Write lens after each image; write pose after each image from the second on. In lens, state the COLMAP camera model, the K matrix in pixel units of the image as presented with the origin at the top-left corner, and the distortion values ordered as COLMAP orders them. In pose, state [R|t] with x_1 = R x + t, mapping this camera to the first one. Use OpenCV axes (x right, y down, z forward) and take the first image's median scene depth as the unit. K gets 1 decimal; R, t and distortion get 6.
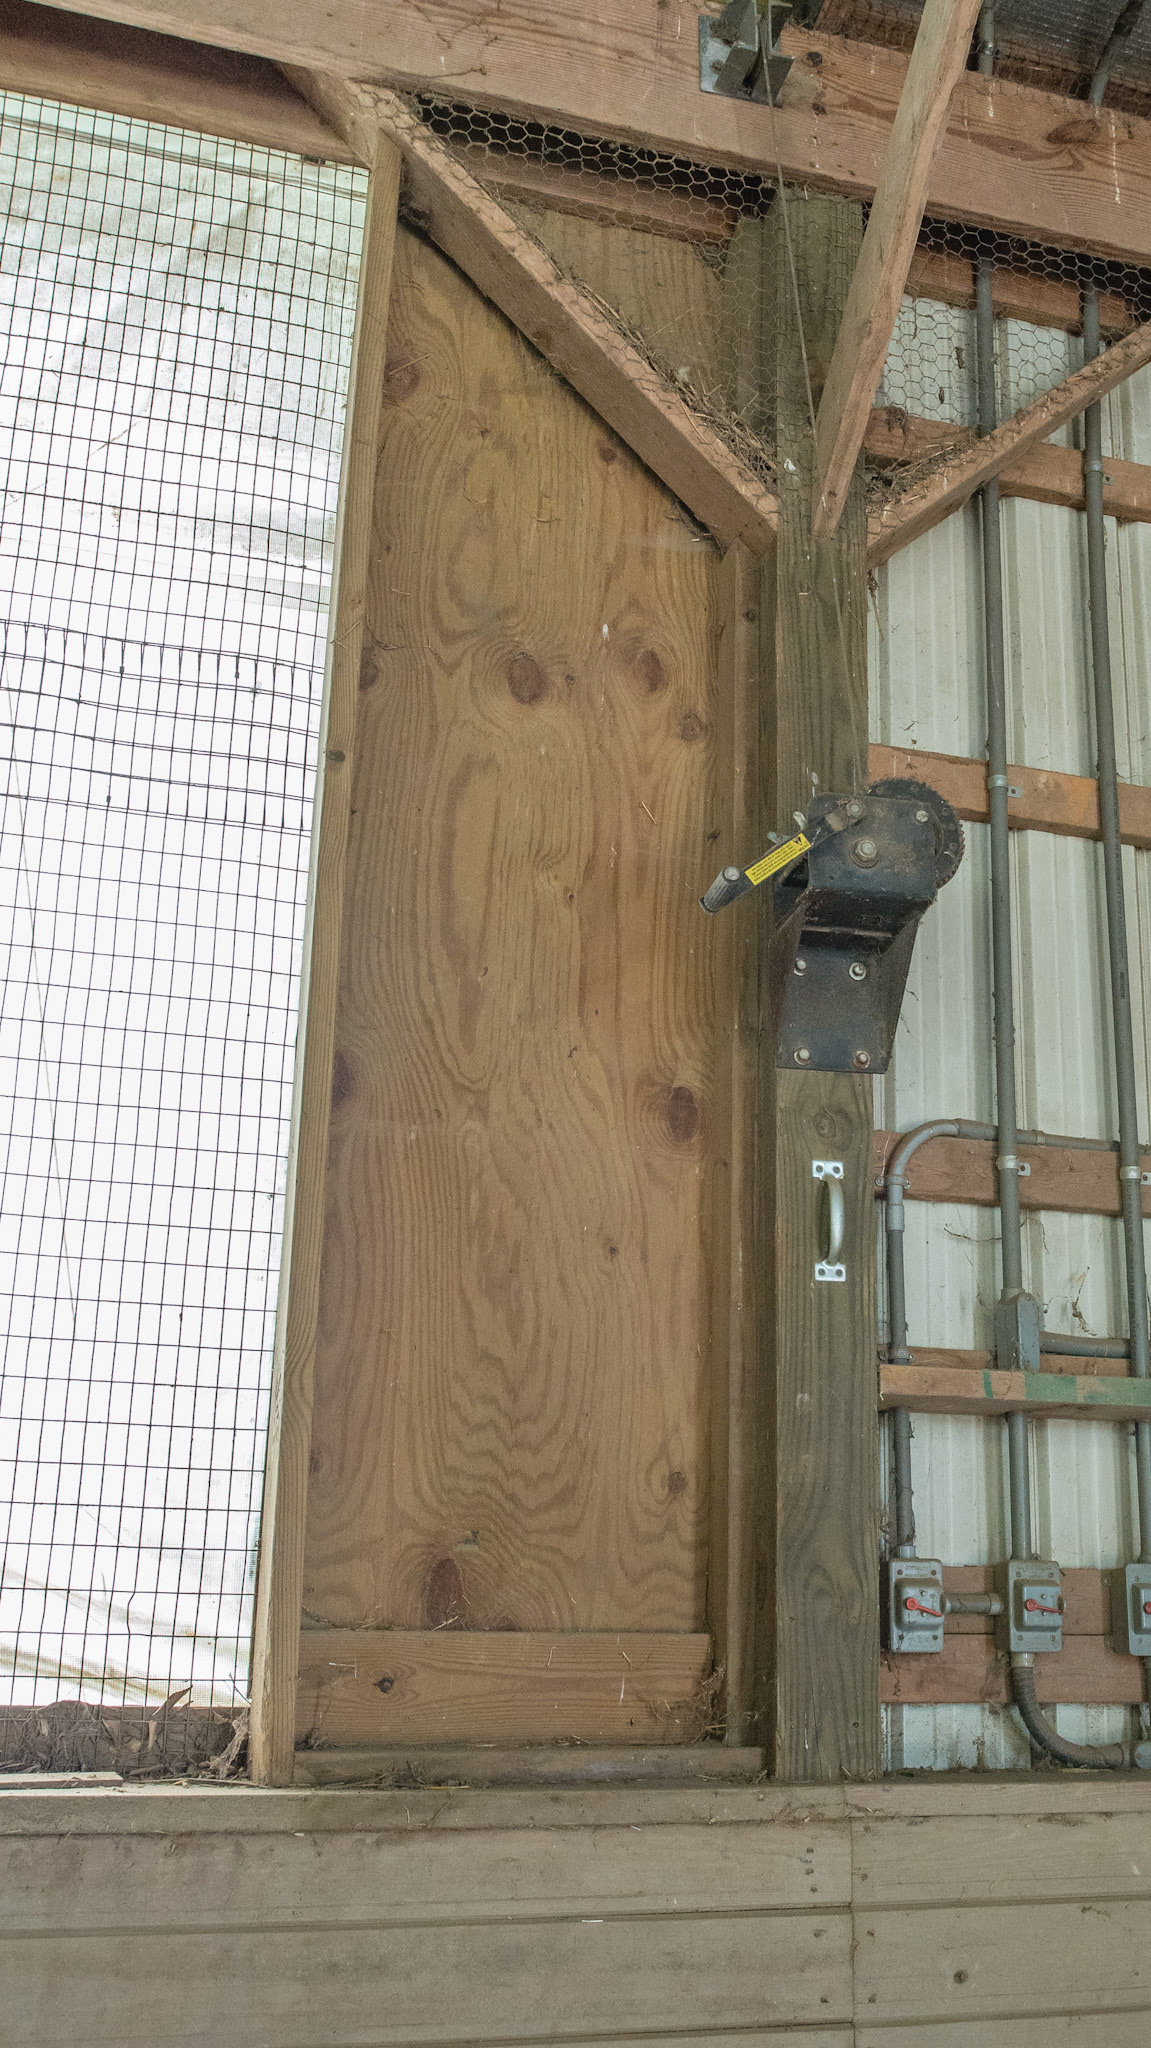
lens RADIAL K [[2028.4, 0, 575.5], [0, 2028.4, 1024.0], [0, 0, 1]] dist [-0.025438, 0.013517]
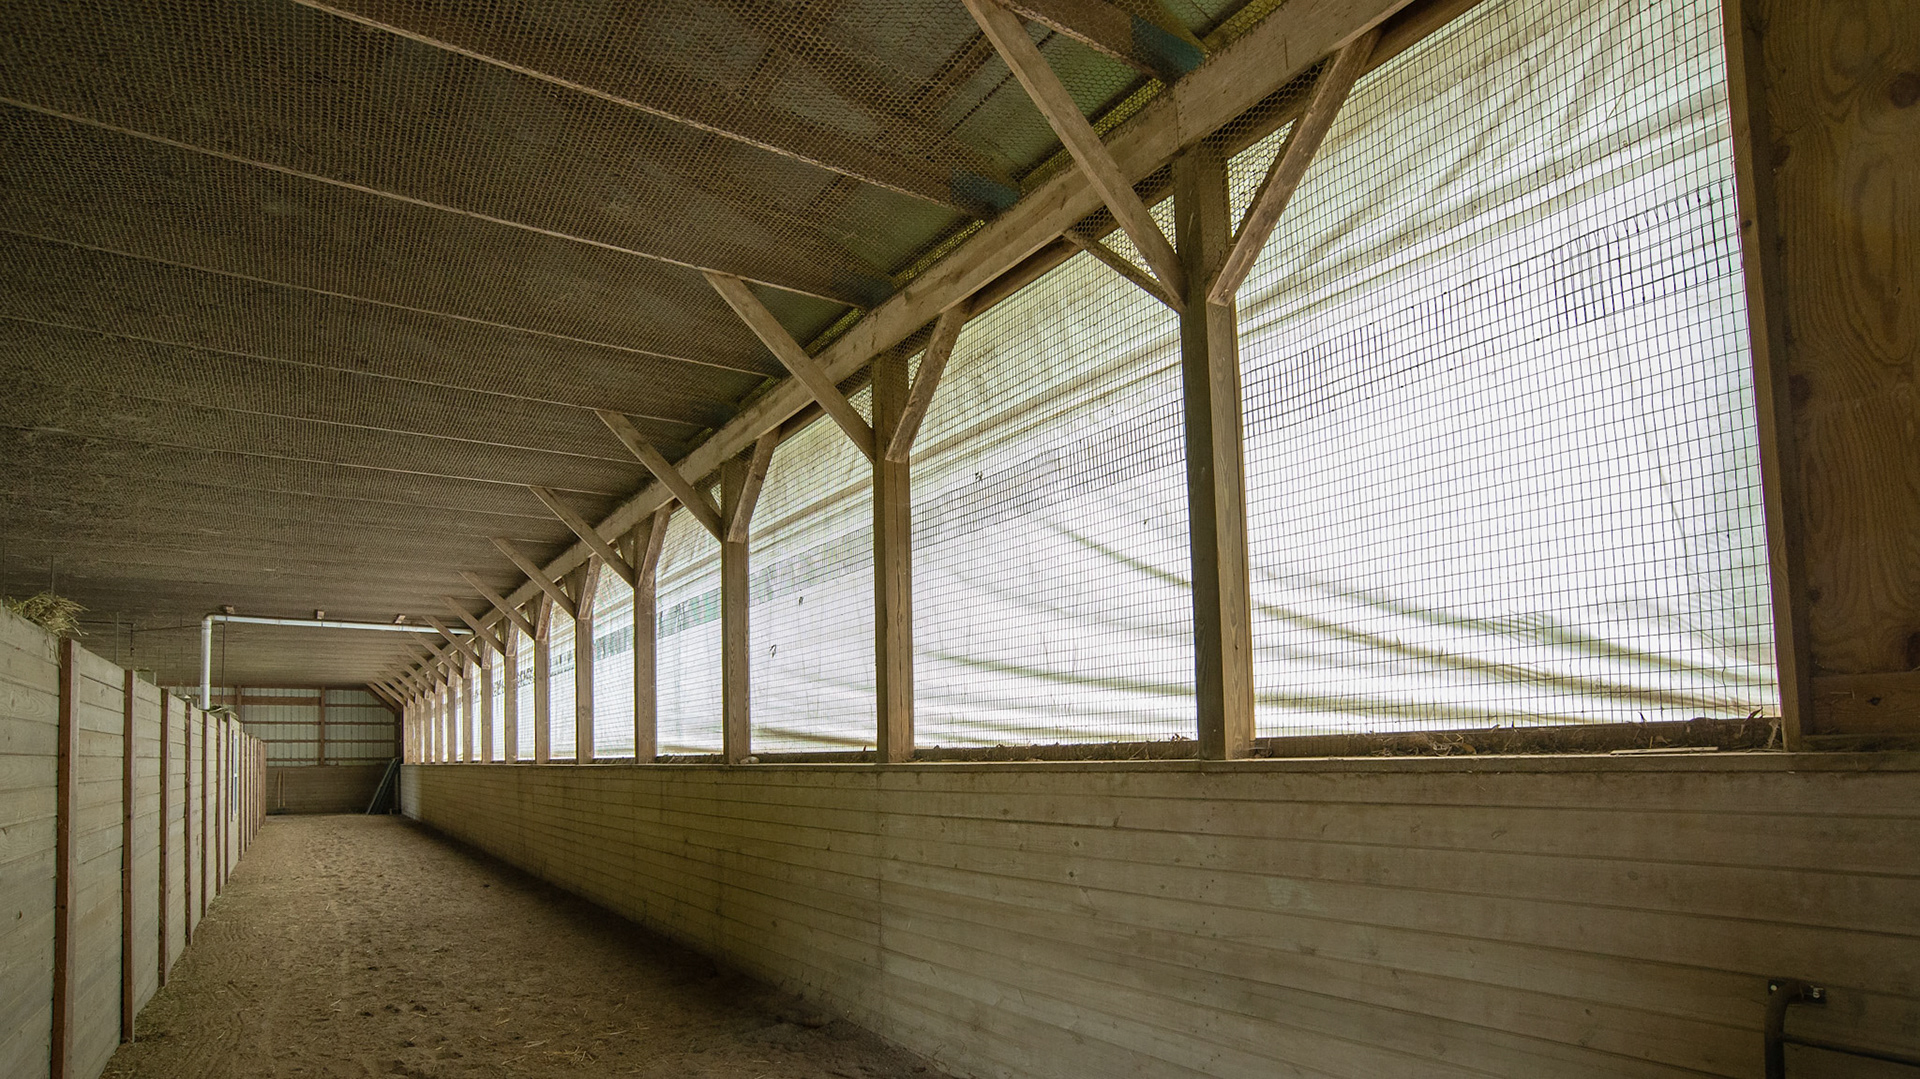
lens RADIAL K [[1901.7, 0, 960.0], [0, 1901.7, 539.5], [0, 0, 1]] dist [-0.025438, 0.013517]
pose [[0.173664, -0.141472, -0.974590, 1.600027], [0.324859, 0.942464, -0.078922, 0.048052], [0.929681, -0.302899, 0.209630, -0.130641]]
